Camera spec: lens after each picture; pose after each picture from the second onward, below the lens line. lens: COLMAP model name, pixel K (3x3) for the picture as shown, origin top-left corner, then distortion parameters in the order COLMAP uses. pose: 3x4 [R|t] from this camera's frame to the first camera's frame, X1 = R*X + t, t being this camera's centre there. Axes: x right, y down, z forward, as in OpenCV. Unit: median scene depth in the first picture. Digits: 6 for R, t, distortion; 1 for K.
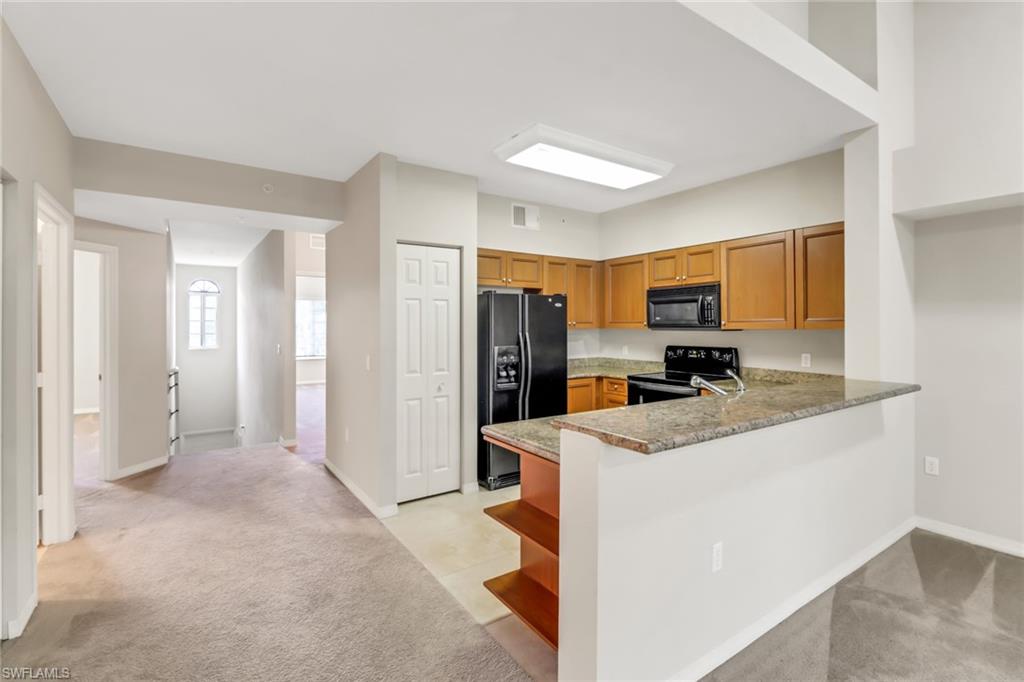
lens RADIAL K [[471.1, 0, 506.1], [0, 471.1, 326.2], [0, 0, 1]] dist [0.002725, 0.000127]
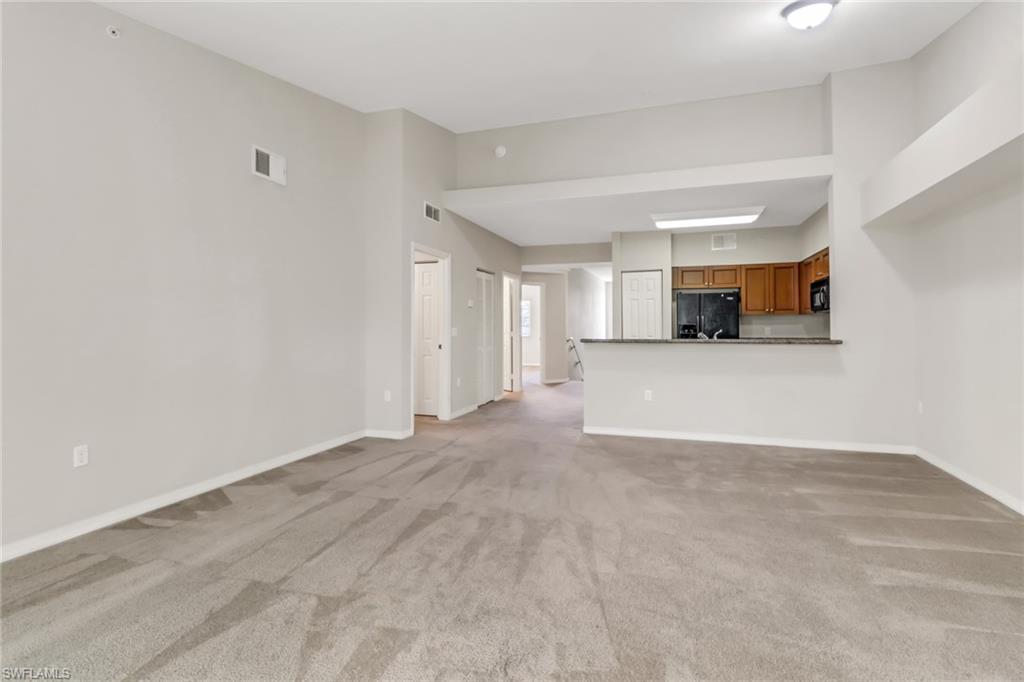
lens RADIAL K [[484.4, 0, 511.3], [0, 484.4, 323.8], [0, 0, 1]] dist [0.002251, 0.000109]
pose [[0.603611, -0.006767, -0.797250, 0.988985], [-0.000137, 0.999963, -0.008591, 0.055212], [0.797279, 0.005295, 0.603588, -0.568893]]
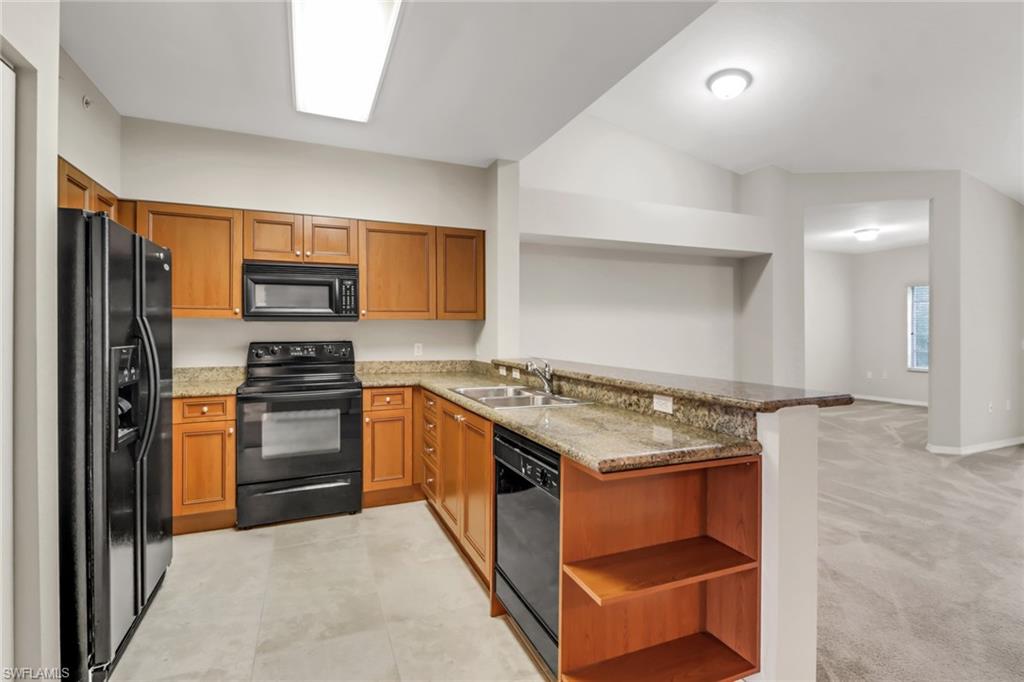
lens RADIAL K [[476.1, 0, 516.6], [0, 476.1, 332.3], [0, 0, 1]] dist [0.001429, -0.000088]
pose [[0.180308, -0.004460, 0.983600, -0.356208], [0.001888, 0.999989, 0.004188, 0.026990], [-0.983608, 0.001102, 0.180315, 0.536866]]
